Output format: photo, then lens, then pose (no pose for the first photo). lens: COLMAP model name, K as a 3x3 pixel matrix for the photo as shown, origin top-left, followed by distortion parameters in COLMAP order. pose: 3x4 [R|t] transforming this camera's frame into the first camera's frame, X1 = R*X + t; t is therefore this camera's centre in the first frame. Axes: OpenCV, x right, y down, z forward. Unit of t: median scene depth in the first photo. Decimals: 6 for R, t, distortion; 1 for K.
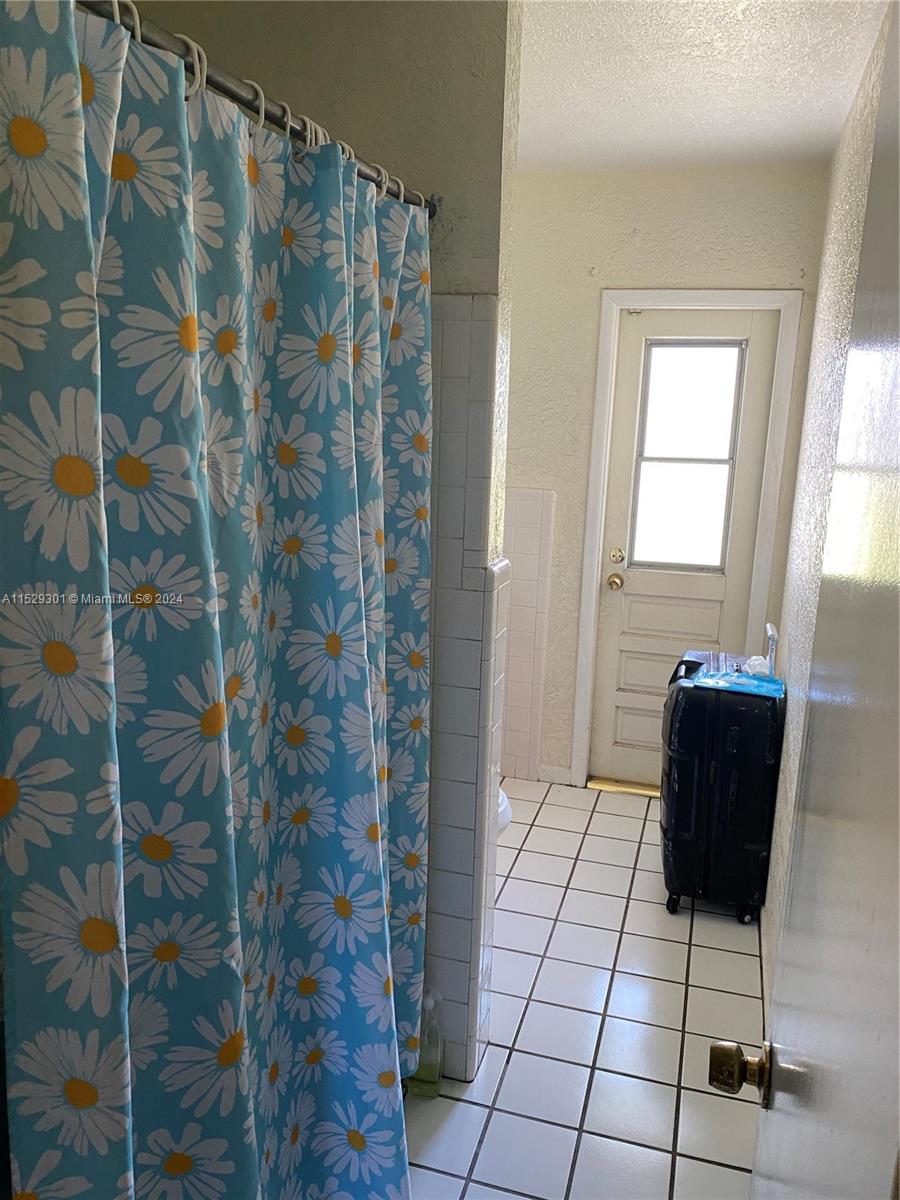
lens RADIAL K [[904.1, 0, 450.6], [0, 904.1, 603.4], [0, 0, 1]] dist [0.033401, -0.046353]
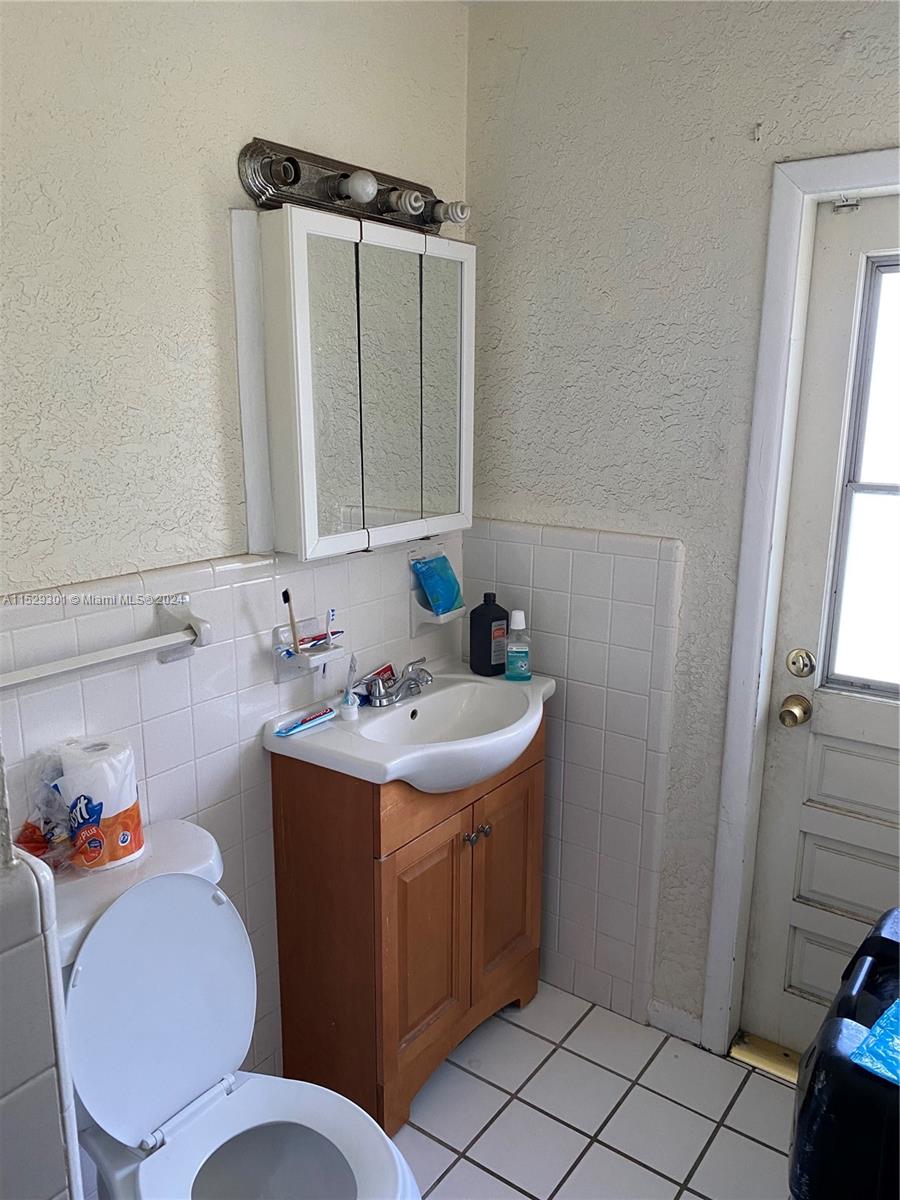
lens RADIAL K [[904.1, 0, 448.6], [0, 904.1, 596.7], [0, 0, 1]] dist [0.033401, -0.046353]
pose [[0.944461, 0.058991, -0.323286, 0.158790], [-0.063176, 0.997999, -0.002456, -0.078241], [0.322494, 0.022743, 0.946298, 0.414147]]
